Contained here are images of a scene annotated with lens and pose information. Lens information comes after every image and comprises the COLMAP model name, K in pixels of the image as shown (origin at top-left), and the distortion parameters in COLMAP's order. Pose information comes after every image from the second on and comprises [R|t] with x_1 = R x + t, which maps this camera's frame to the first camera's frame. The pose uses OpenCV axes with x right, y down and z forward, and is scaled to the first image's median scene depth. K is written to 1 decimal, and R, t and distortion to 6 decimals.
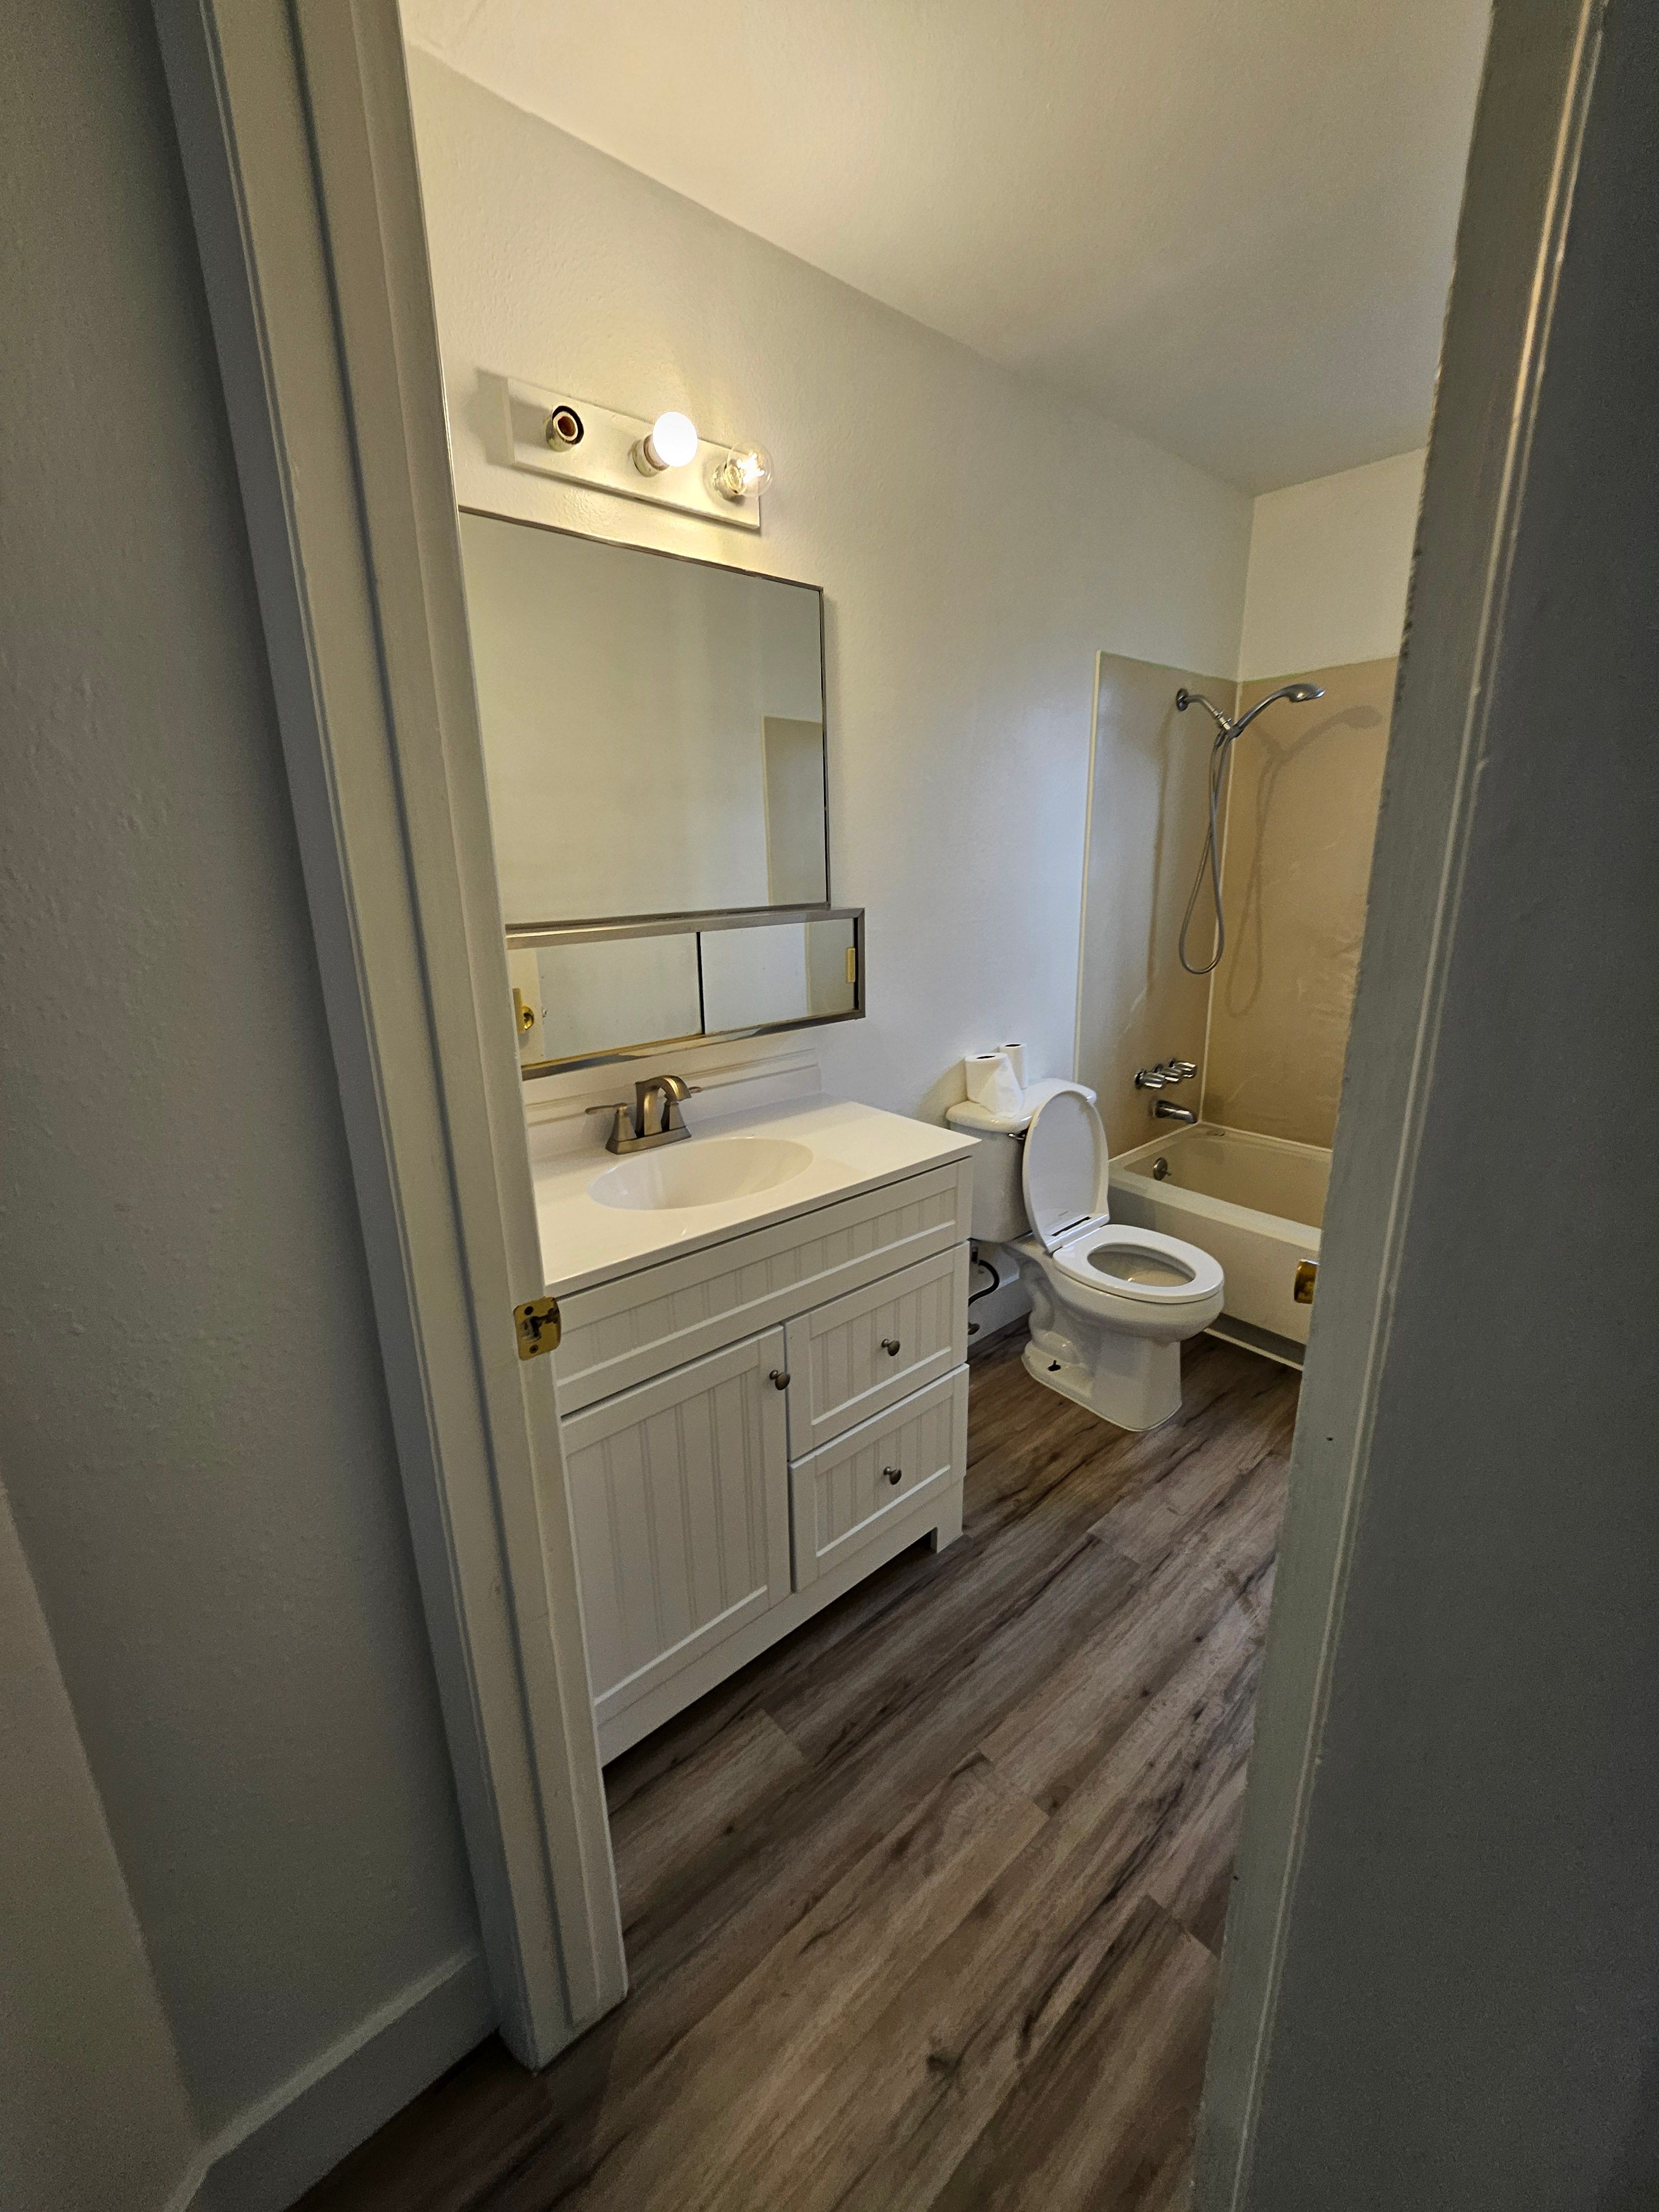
lens RADIAL K [[880.7, 0, 832.2], [0, 880.7, 1099.5], [0, 0, 1]] dist [-0.003009, -0.000092]
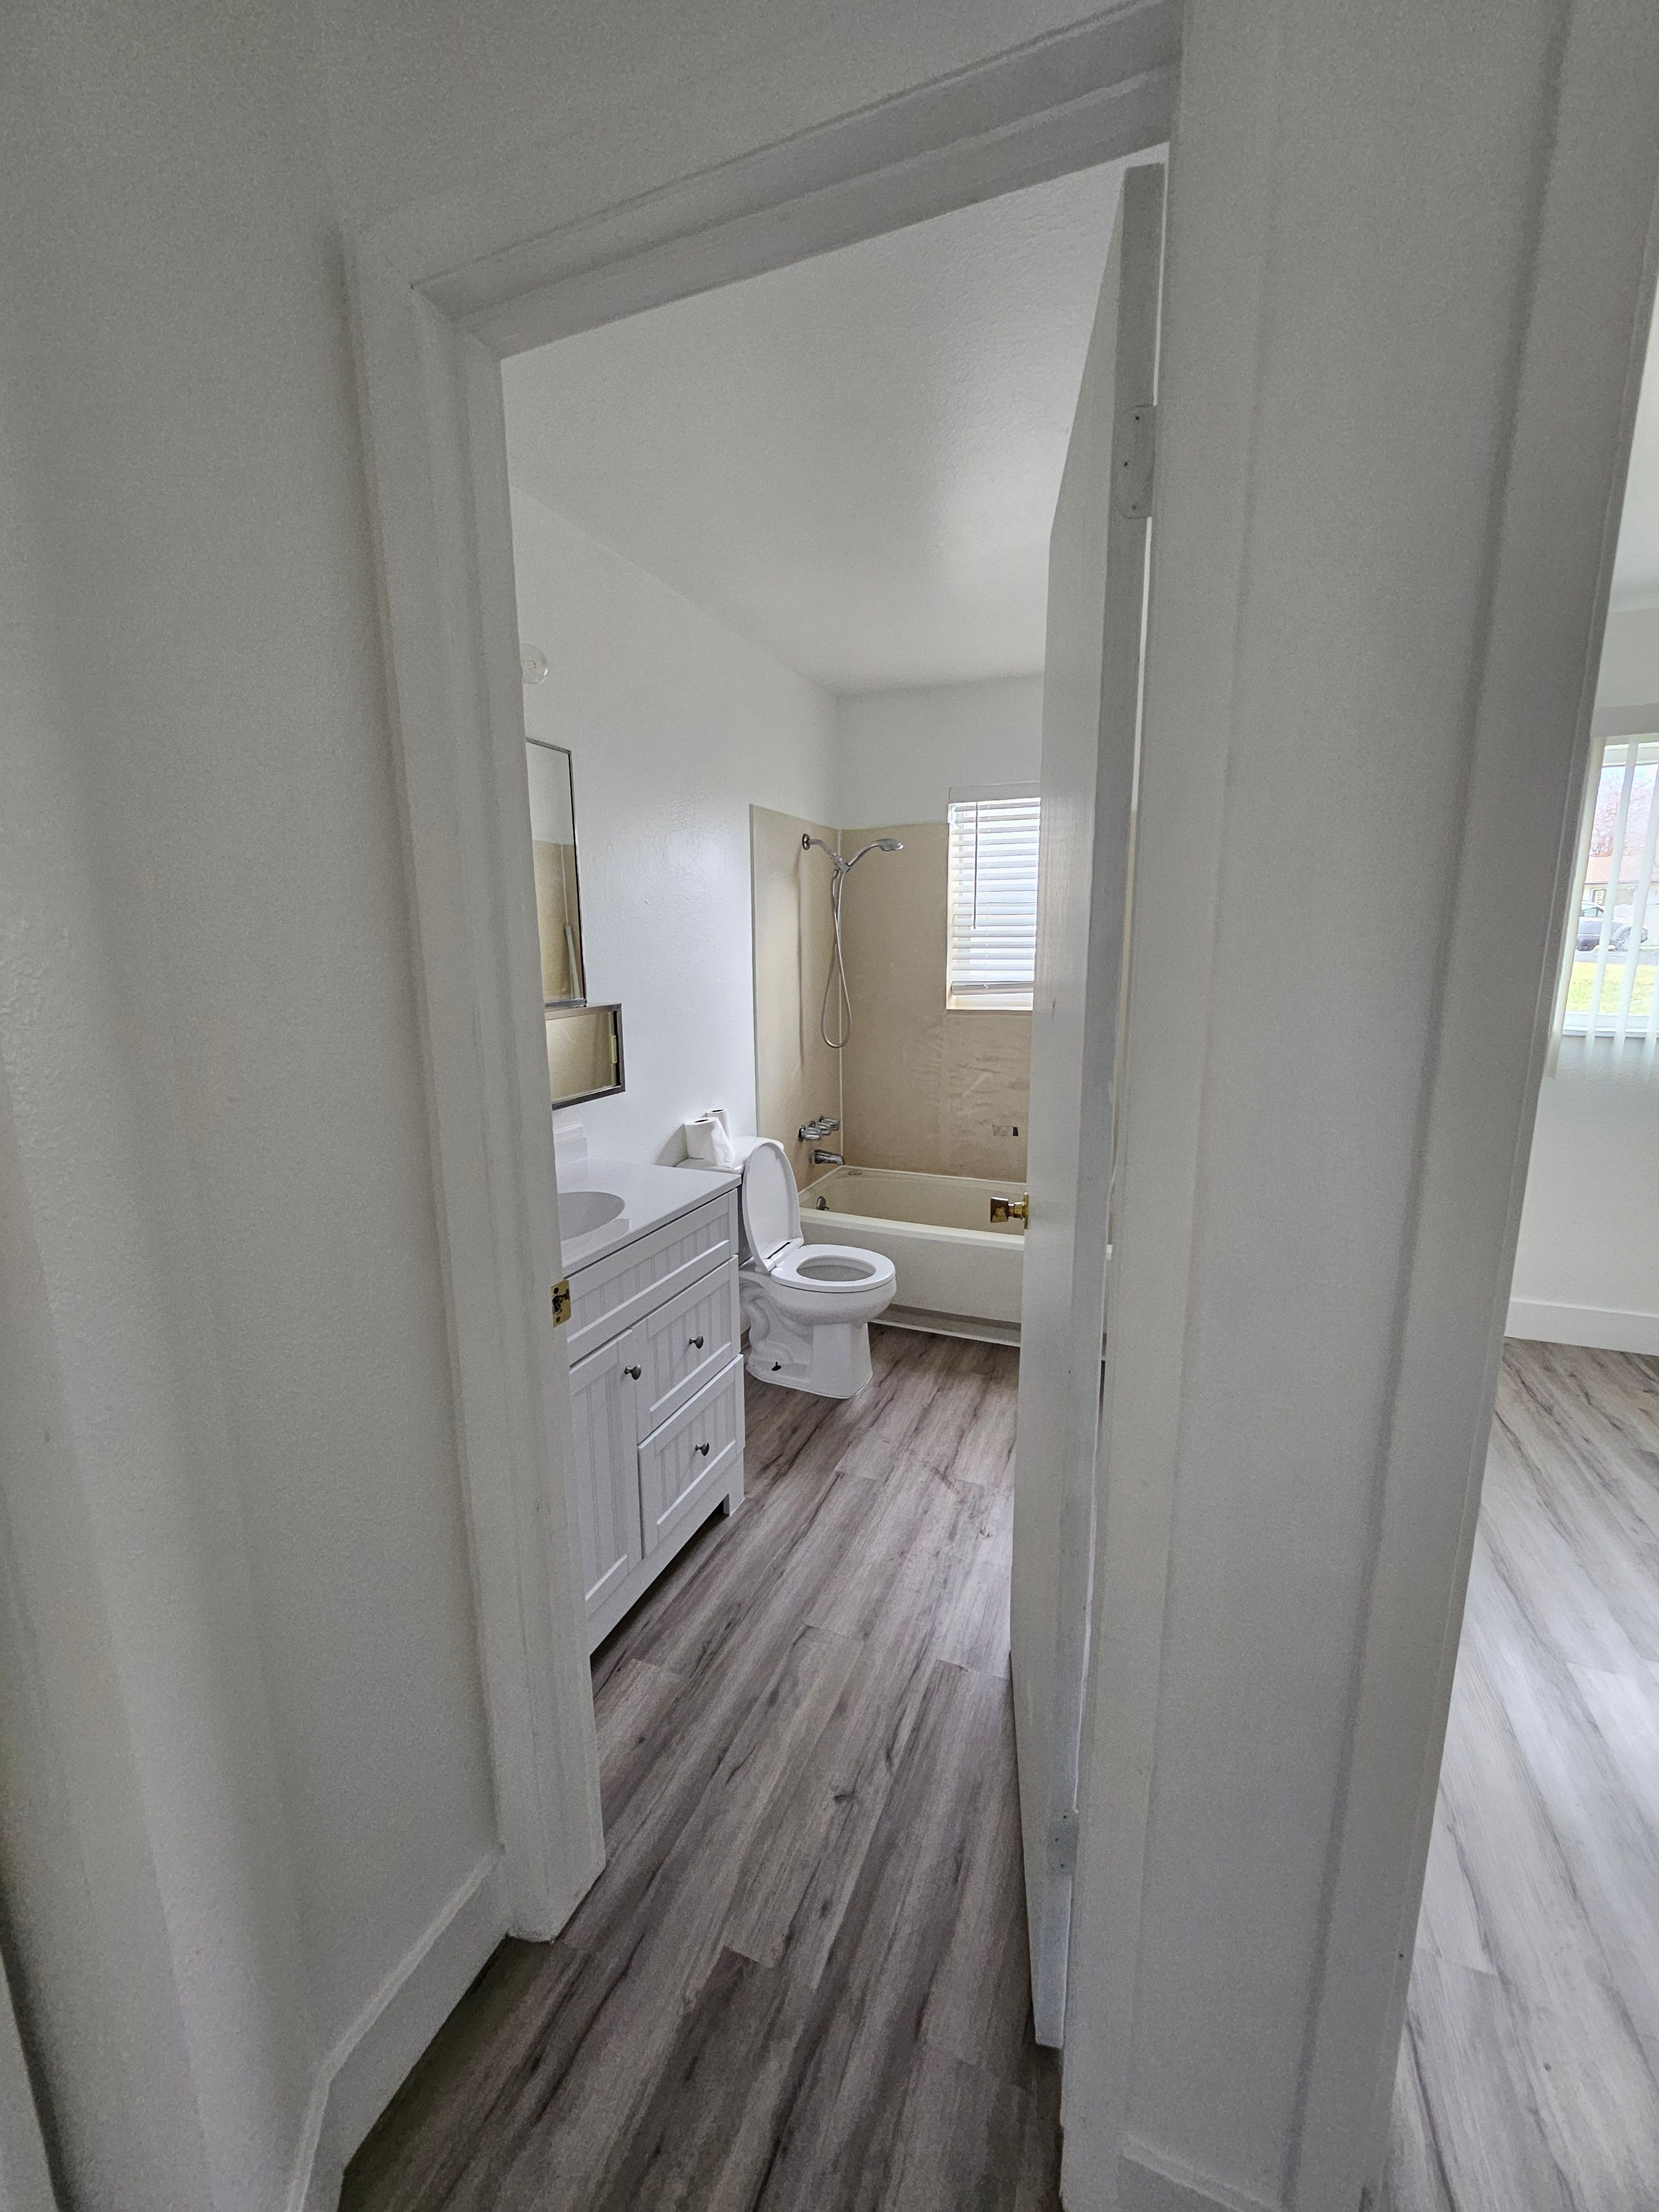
lens RADIAL K [[868.6, 0, 835.4], [0, 868.6, 1135.5], [0, 0, 1]] dist [0.000780, 0.000069]
pose [[0.893143, -0.087603, 0.441159, -0.272147], [0.113933, 0.992924, -0.033491, 0.046378], [-0.435104, 0.080175, 0.896804, -0.231036]]
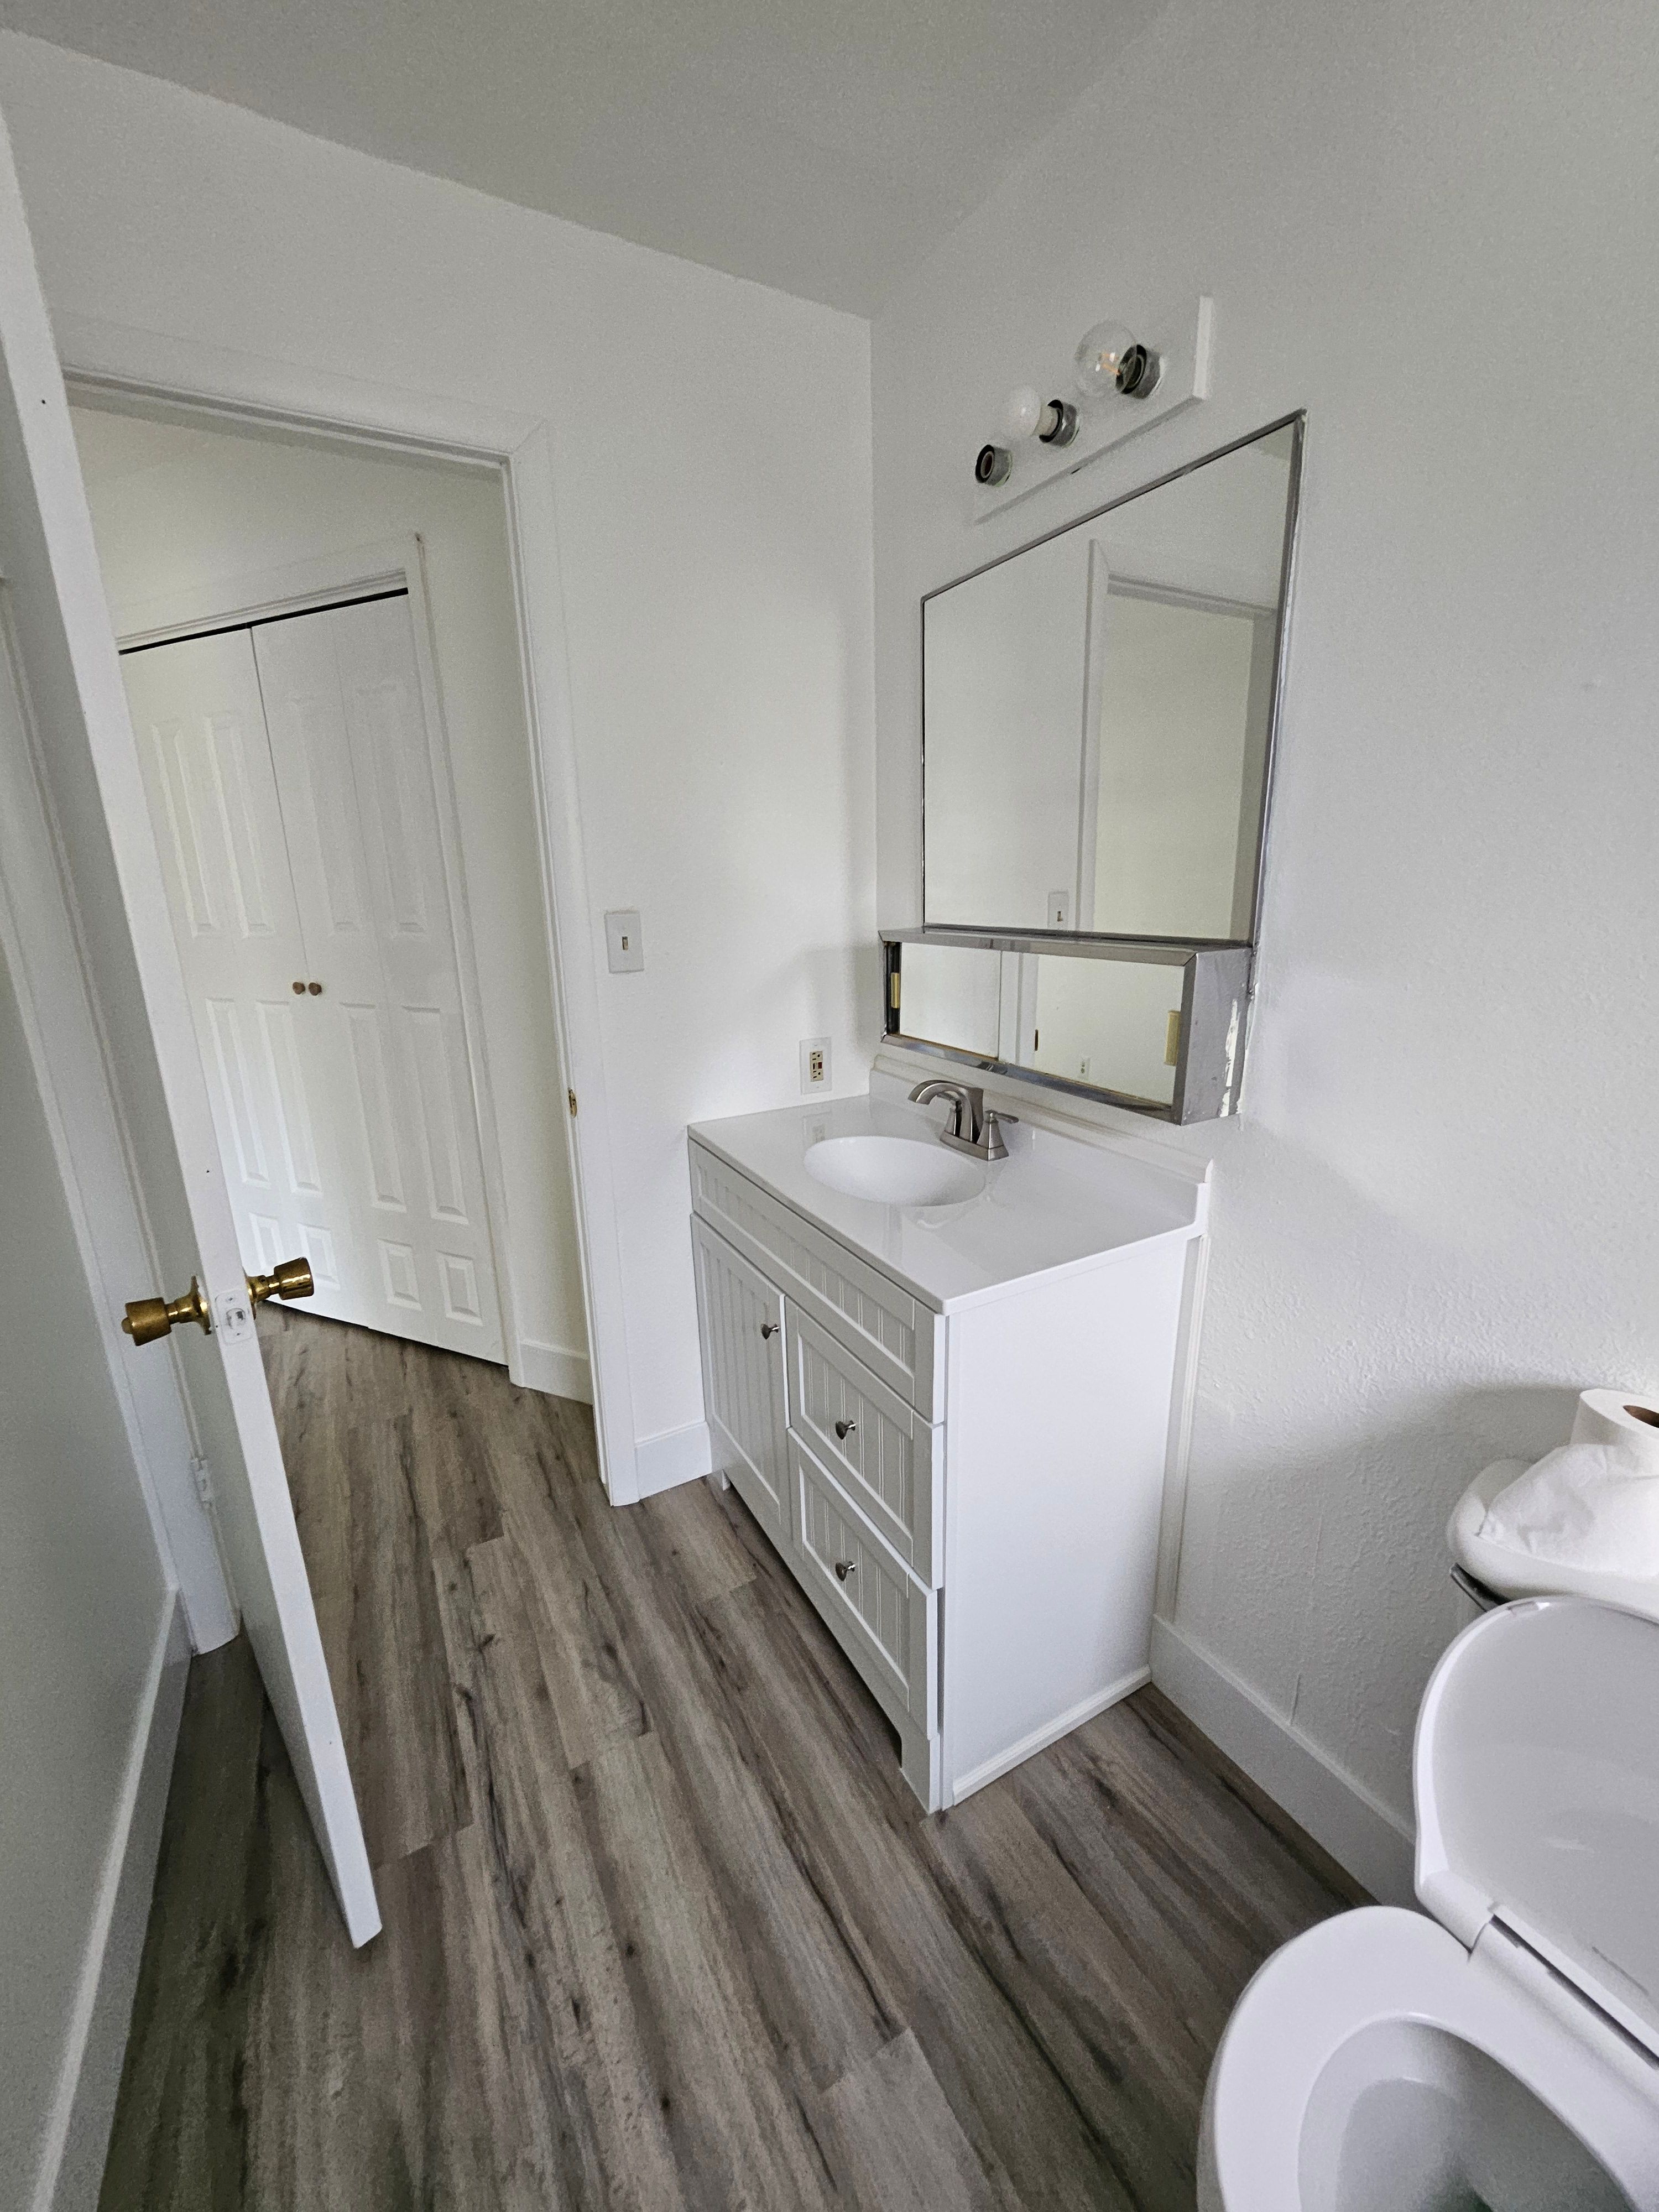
lens RADIAL K [[880.7, 0, 832.2], [0, 880.7, 1099.5], [0, 0, 1]] dist [-0.003009, -0.000092]
pose [[-0.208457, 0.265293, -0.941364, 0.801092], [-0.240597, 0.919020, 0.312274, -0.293923], [0.947976, 0.291585, -0.127748, 0.981527]]
